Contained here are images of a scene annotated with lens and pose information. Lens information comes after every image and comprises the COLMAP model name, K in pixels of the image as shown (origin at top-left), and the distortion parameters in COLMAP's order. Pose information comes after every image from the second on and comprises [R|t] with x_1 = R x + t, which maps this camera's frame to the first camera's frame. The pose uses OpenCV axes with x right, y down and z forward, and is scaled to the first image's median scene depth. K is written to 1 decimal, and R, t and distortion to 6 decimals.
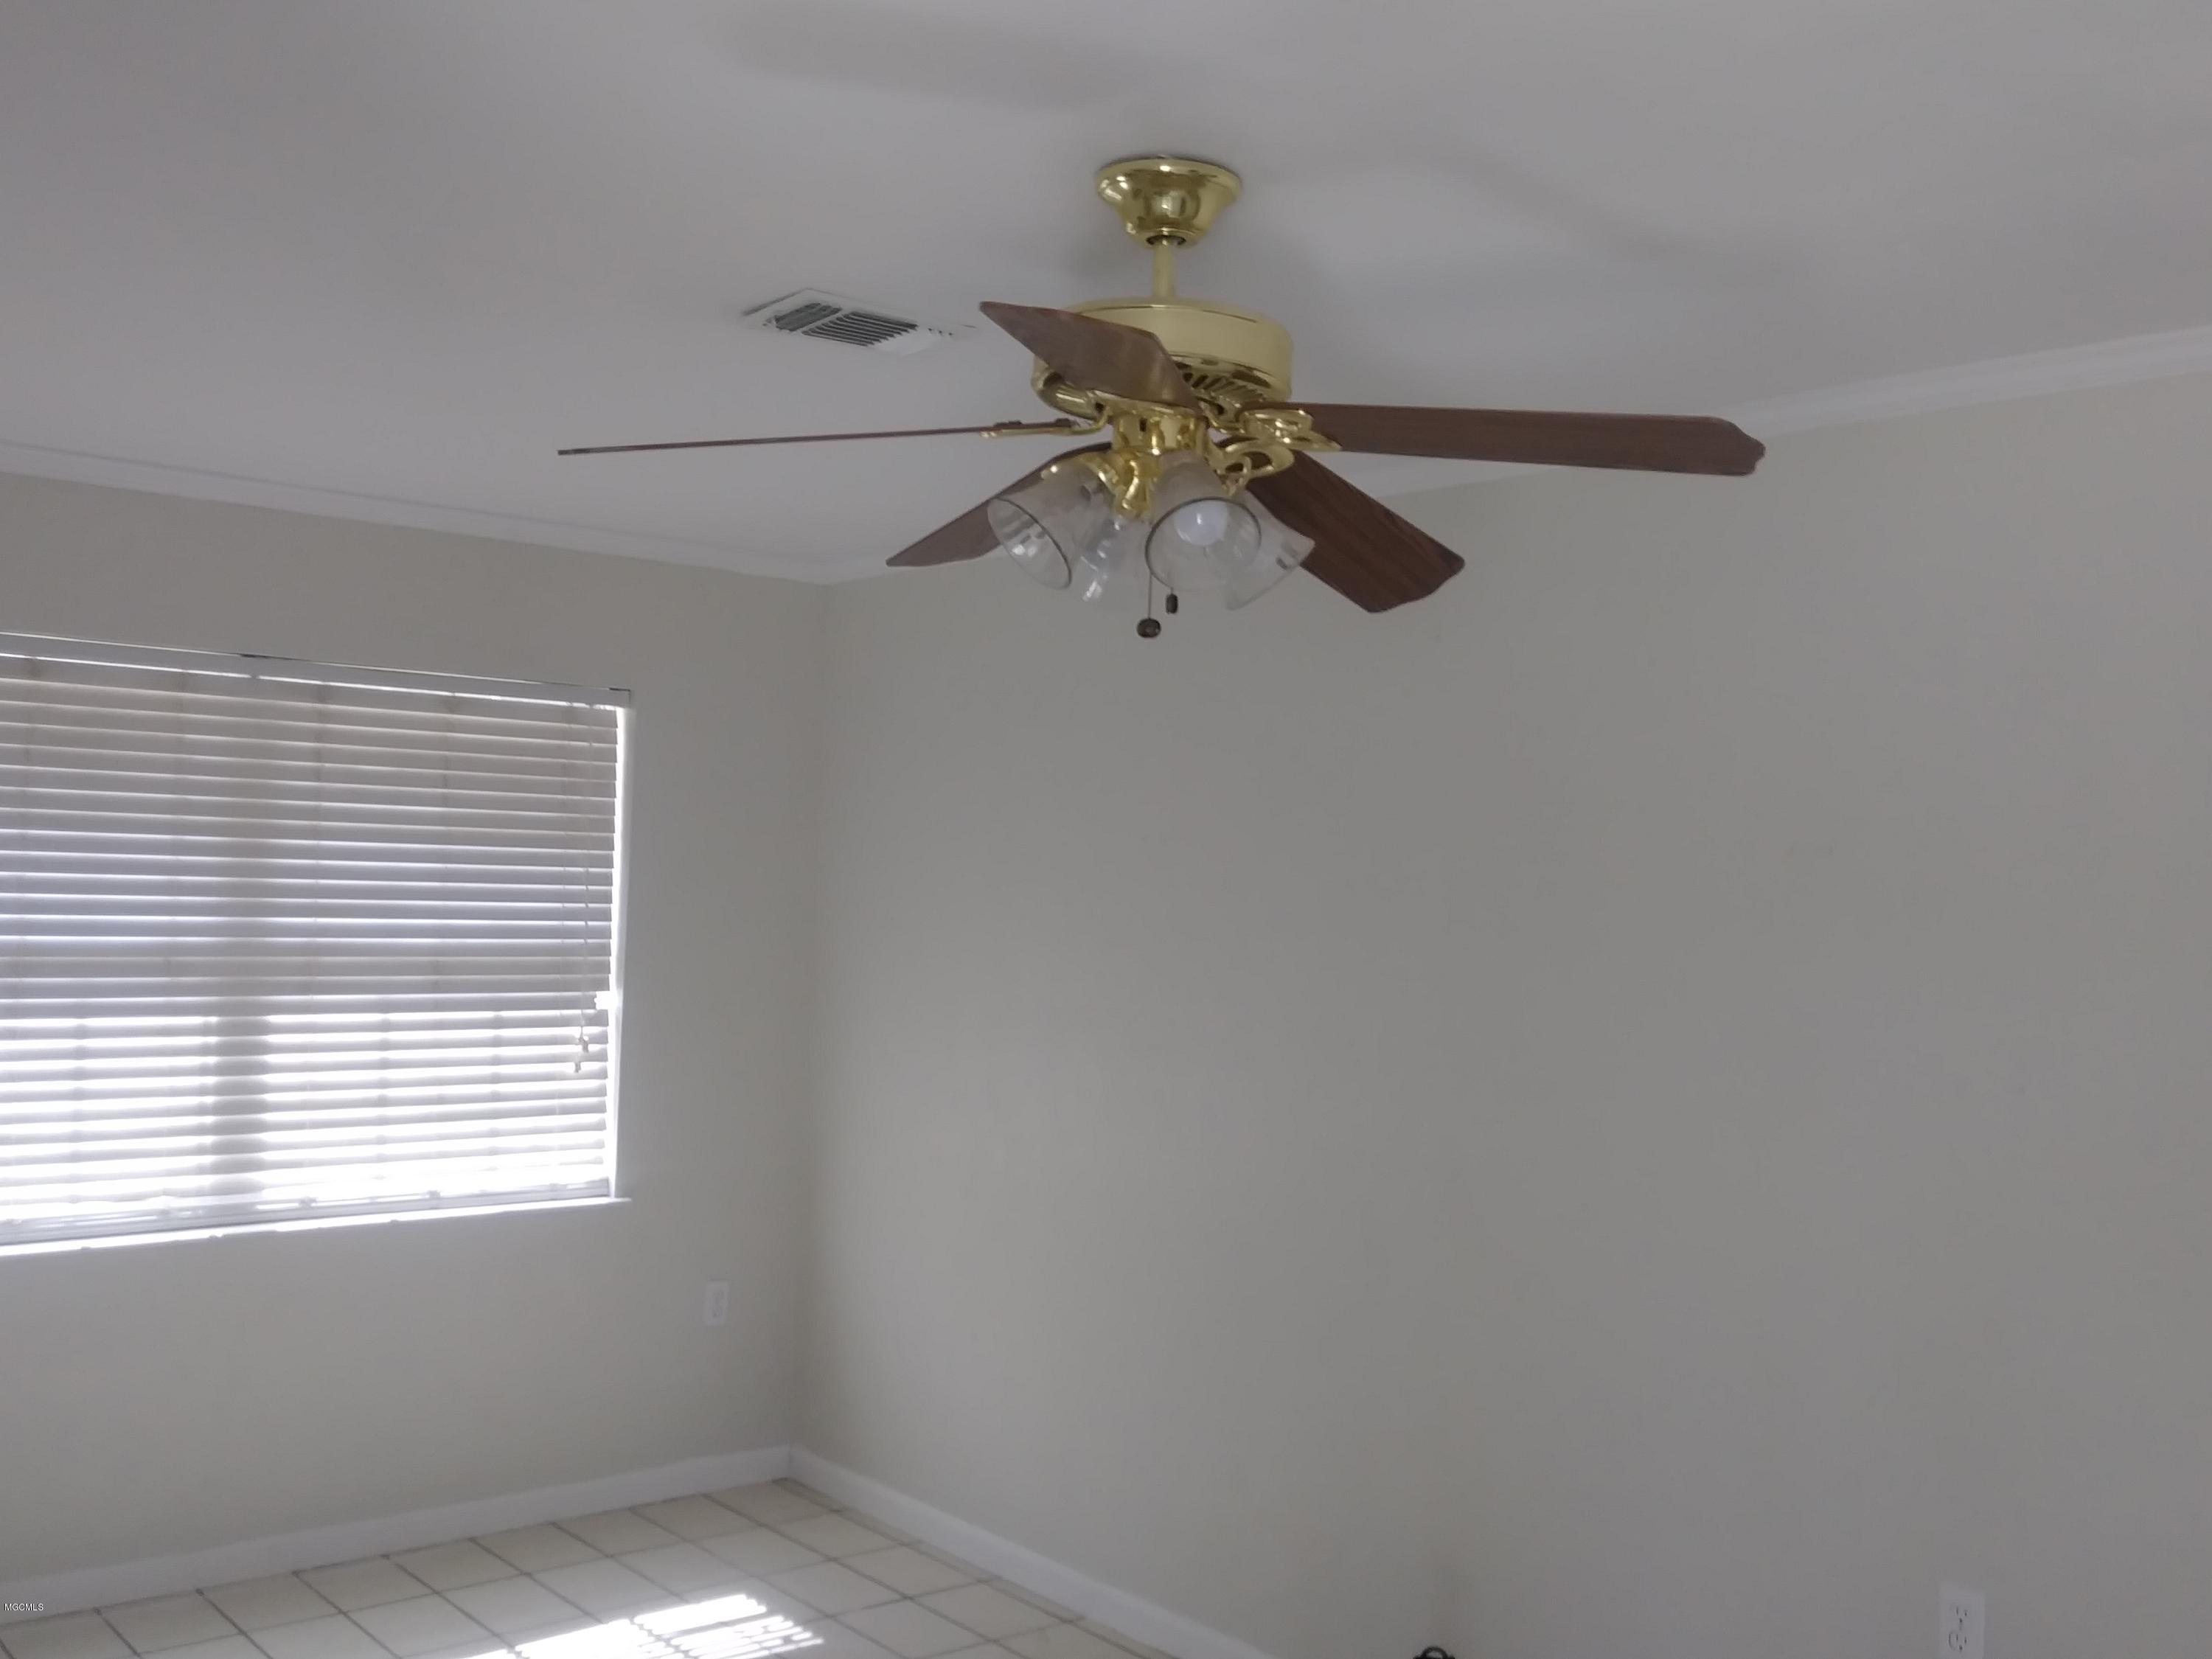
lens RADIAL K [[2056.4, 0, 1106.0], [0, 2056.4, 829.5], [0, 0, 1]] dist [0.052317, -0.105697]
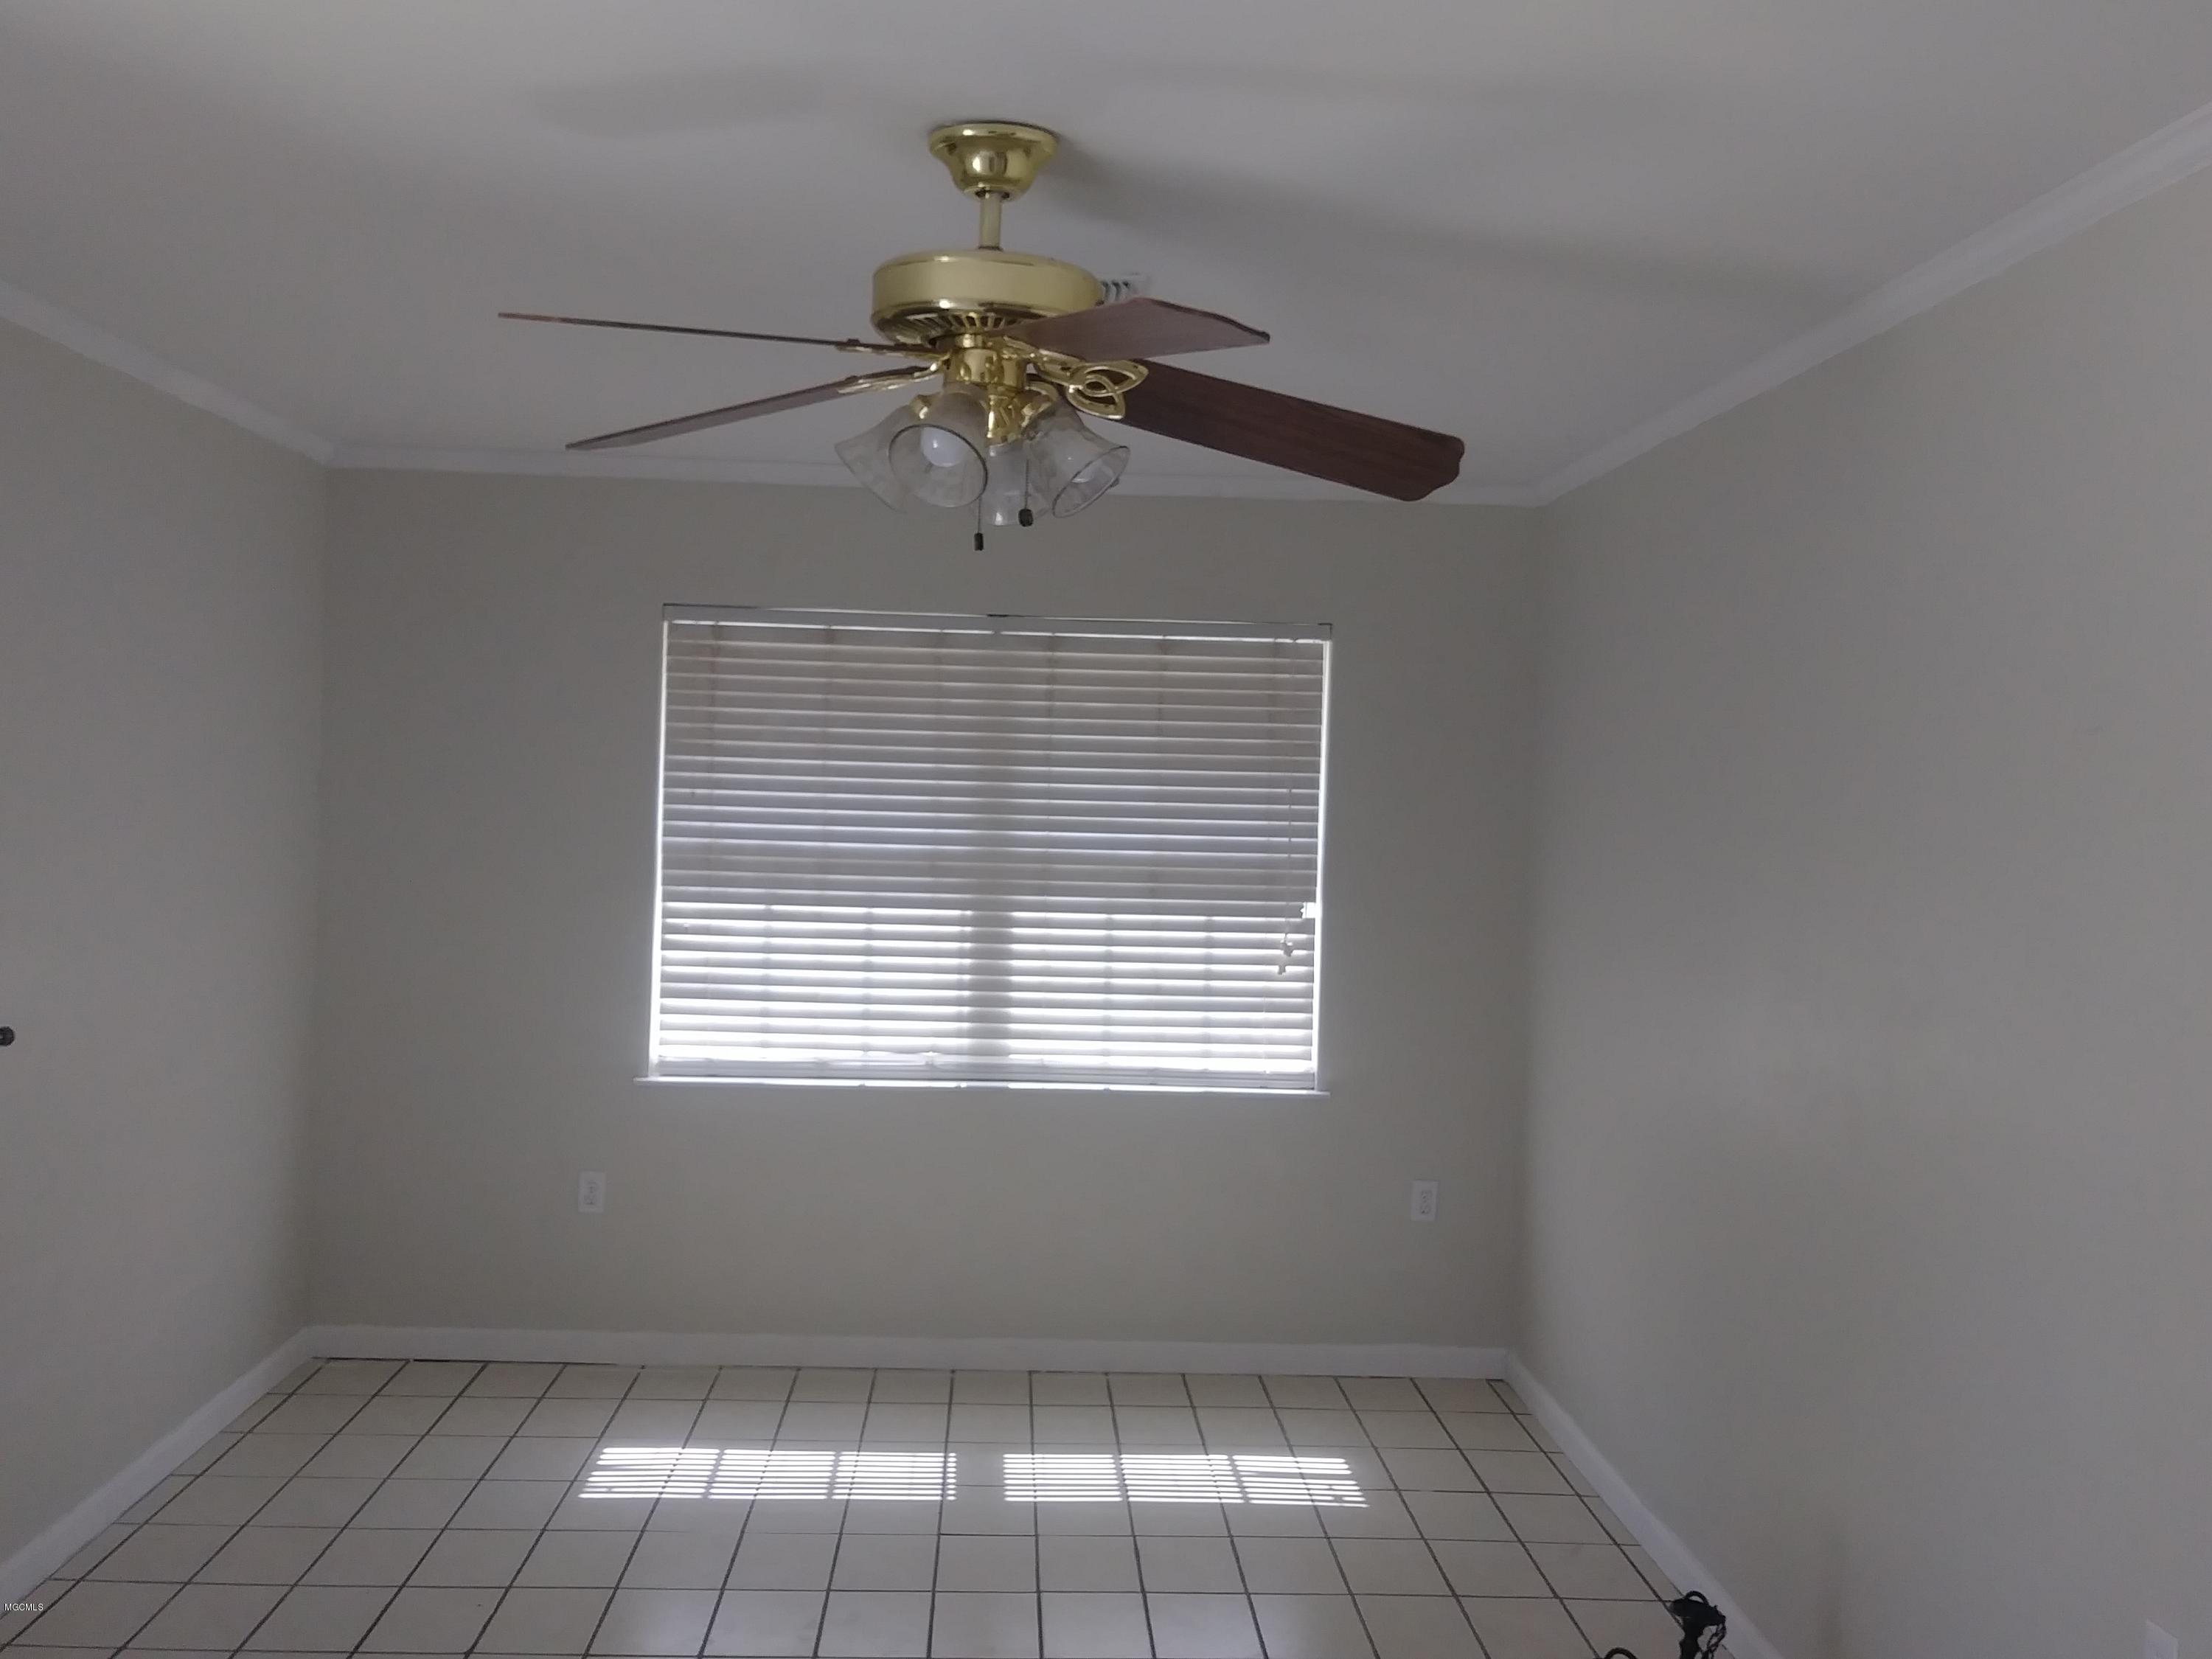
lens RADIAL K [[2107.0, 0, 1106.0], [0, 2107.0, 829.5], [0, 0, 1]] dist [0.063043, -0.124925]
pose [[0.786497, -0.001447, -0.617593, 0.386247], [0.015393, 0.999733, 0.017261, 0.020444], [0.617402, -0.023082, 0.786309, 0.060191]]
